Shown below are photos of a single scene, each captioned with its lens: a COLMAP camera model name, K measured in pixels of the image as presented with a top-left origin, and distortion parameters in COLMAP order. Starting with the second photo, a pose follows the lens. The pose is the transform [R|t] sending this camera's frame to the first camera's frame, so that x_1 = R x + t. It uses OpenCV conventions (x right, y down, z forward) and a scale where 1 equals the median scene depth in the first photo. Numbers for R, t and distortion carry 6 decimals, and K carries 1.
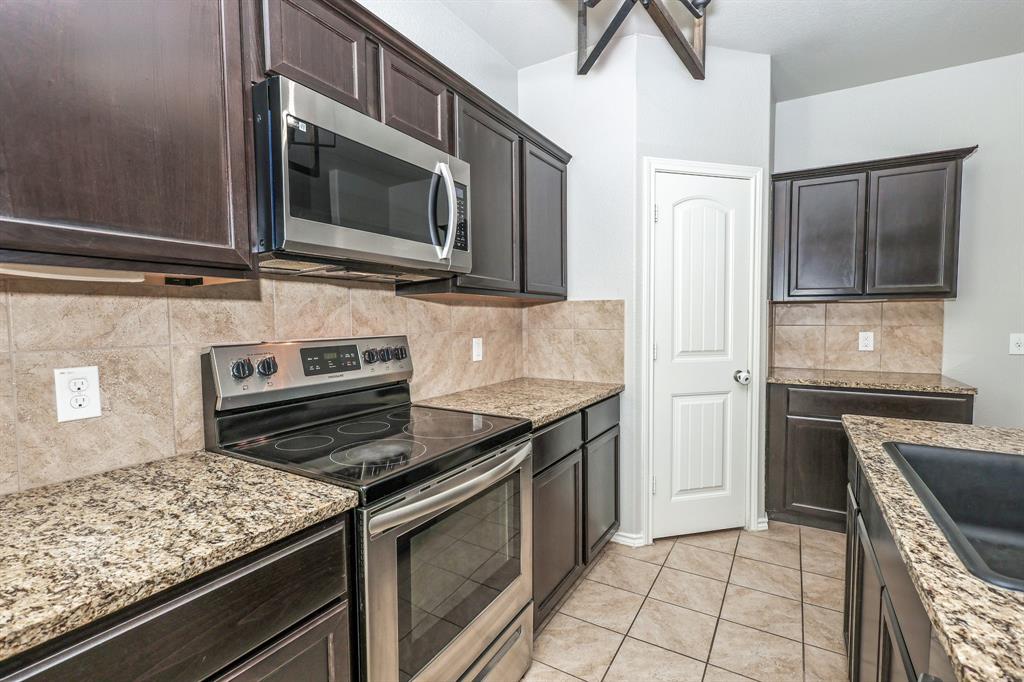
lens RADIAL K [[471.9, 0, 514.4], [0, 471.9, 342.9], [0, 0, 1]] dist [-0.002703, 0.001377]
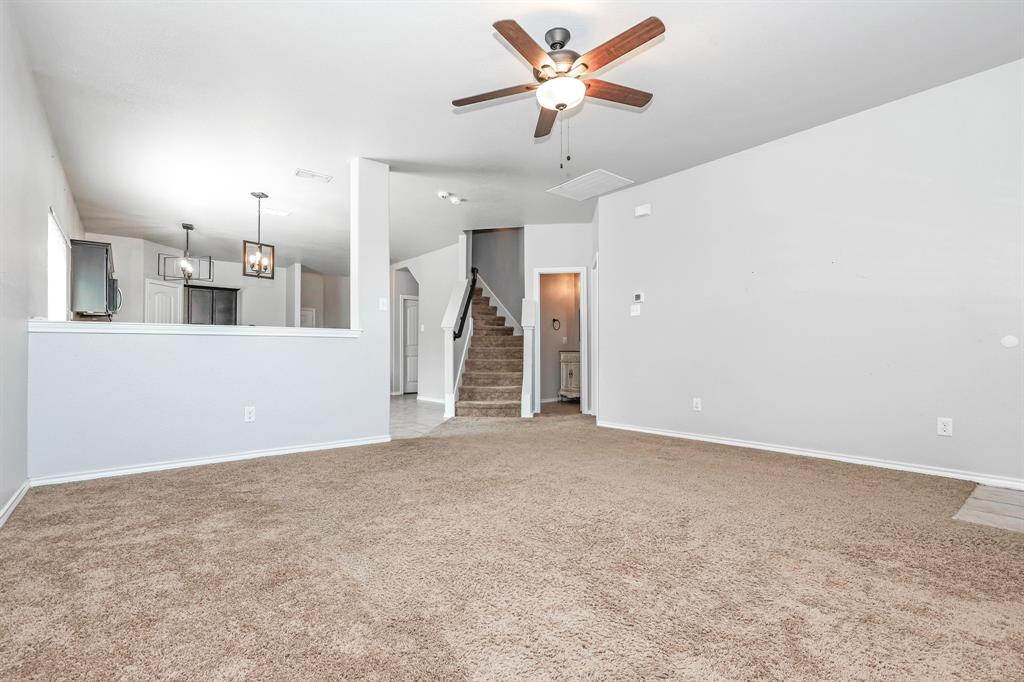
lens RADIAL K [[471.9, 0, 513.1], [0, 471.9, 341.6], [0, 0, 1]] dist [-0.002703, 0.001377]
pose [[0.337606, 0.027163, 0.940895, -2.665959], [0.053084, 0.997443, -0.047843, 0.438476], [-0.939789, 0.066099, 0.335301, -3.355646]]
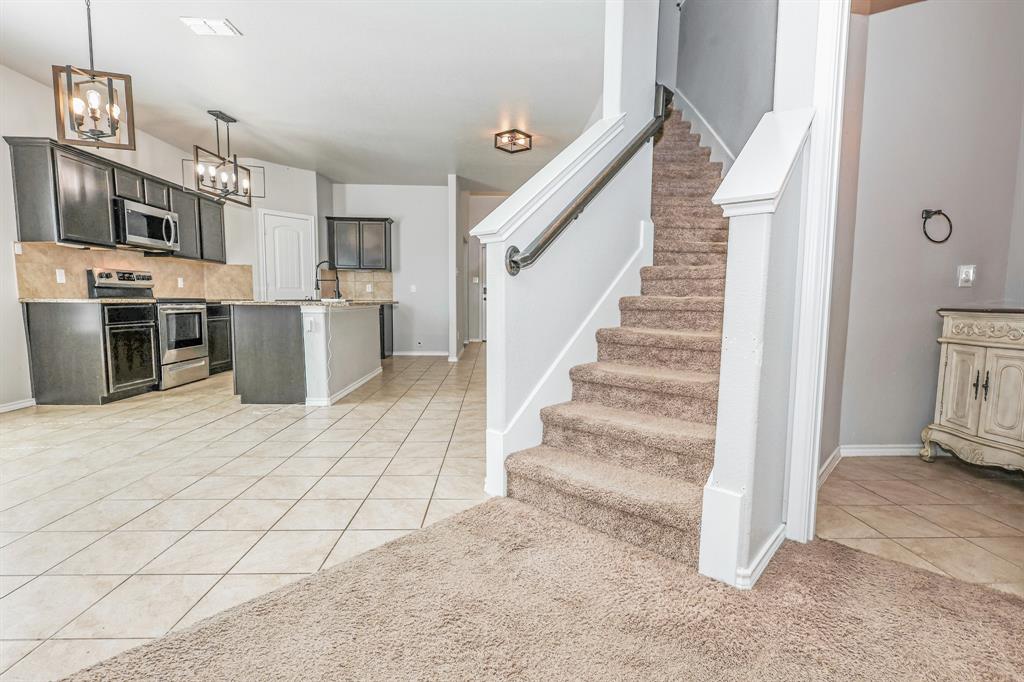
lens RADIAL K [[471.9, 0, 512.5], [0, 471.9, 342.6], [0, 0, 1]] dist [-0.002703, 0.001377]
pose [[0.840004, -0.034787, 0.541464, 0.041604], [0.015736, 0.999085, 0.039775, 0.354223], [-0.542352, -0.024890, 0.839782, -2.713083]]
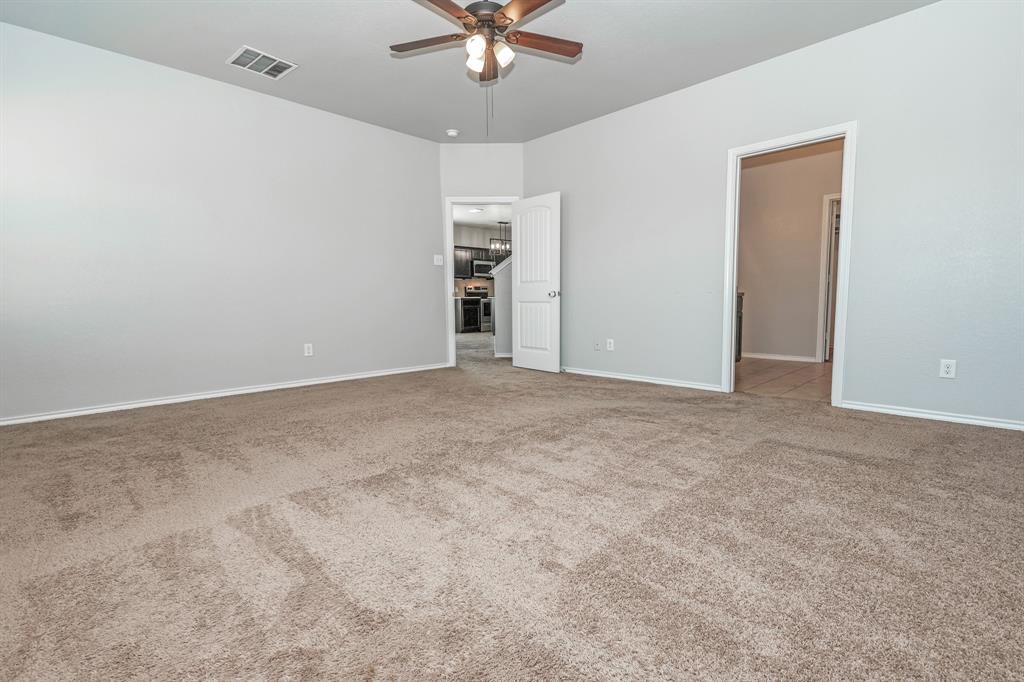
lens RADIAL K [[471.9, 0, 517.7], [0, 471.9, 342.7], [0, 0, 1]] dist [-0.002703, 0.001377]
pose [[0.966848, 0.032031, -0.253336, 2.139640], [-0.024949, 0.999204, 0.031121, 0.632300], [0.254131, -0.023769, 0.966878, -6.053359]]
